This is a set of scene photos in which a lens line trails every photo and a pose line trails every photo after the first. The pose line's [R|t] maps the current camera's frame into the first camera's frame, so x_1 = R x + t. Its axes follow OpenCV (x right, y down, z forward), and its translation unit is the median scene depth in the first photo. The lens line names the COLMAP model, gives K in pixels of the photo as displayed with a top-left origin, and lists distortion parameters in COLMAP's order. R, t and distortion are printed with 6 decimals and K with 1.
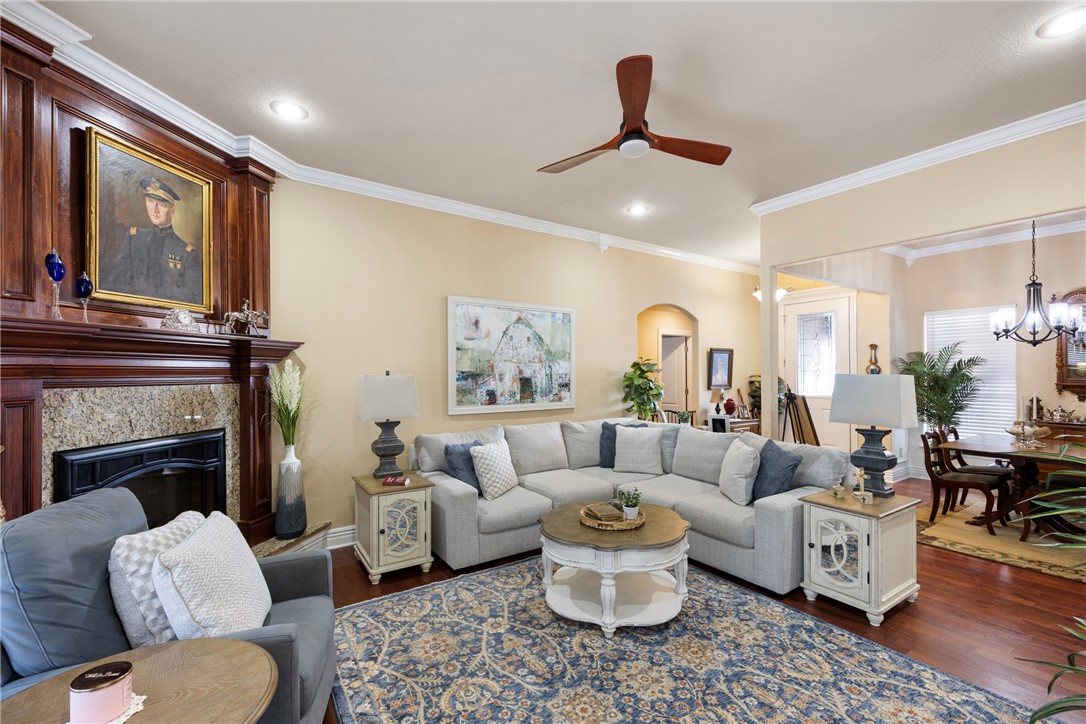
lens RADIAL K [[467.1, 0, 543.9], [0, 467.1, 373.5], [0, 0, 1]] dist [0.003781, 0.000216]
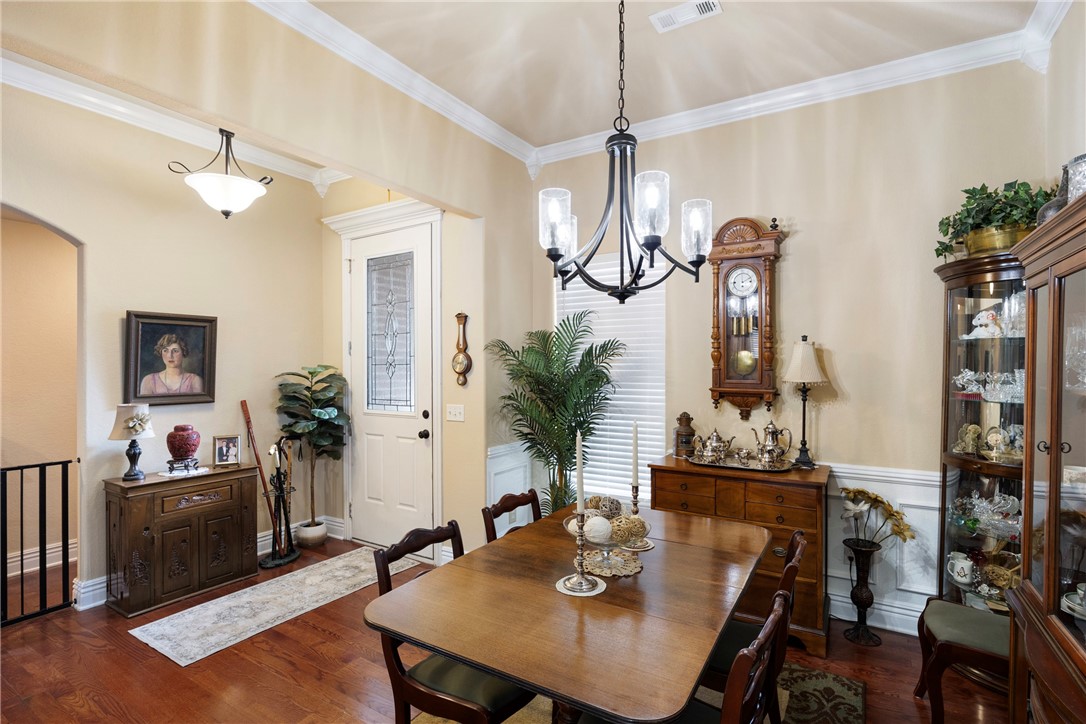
lens RADIAL K [[522.5, 0, 543.5], [0, 522.5, 368.4], [0, 0, 1]] dist [0.000242, 0.000006]
pose [[0.912967, 0.002989, 0.408023, 0.588688], [-0.004459, 0.999987, 0.002651, -0.003537], [-0.408009, -0.004240, 0.912968, 0.461174]]
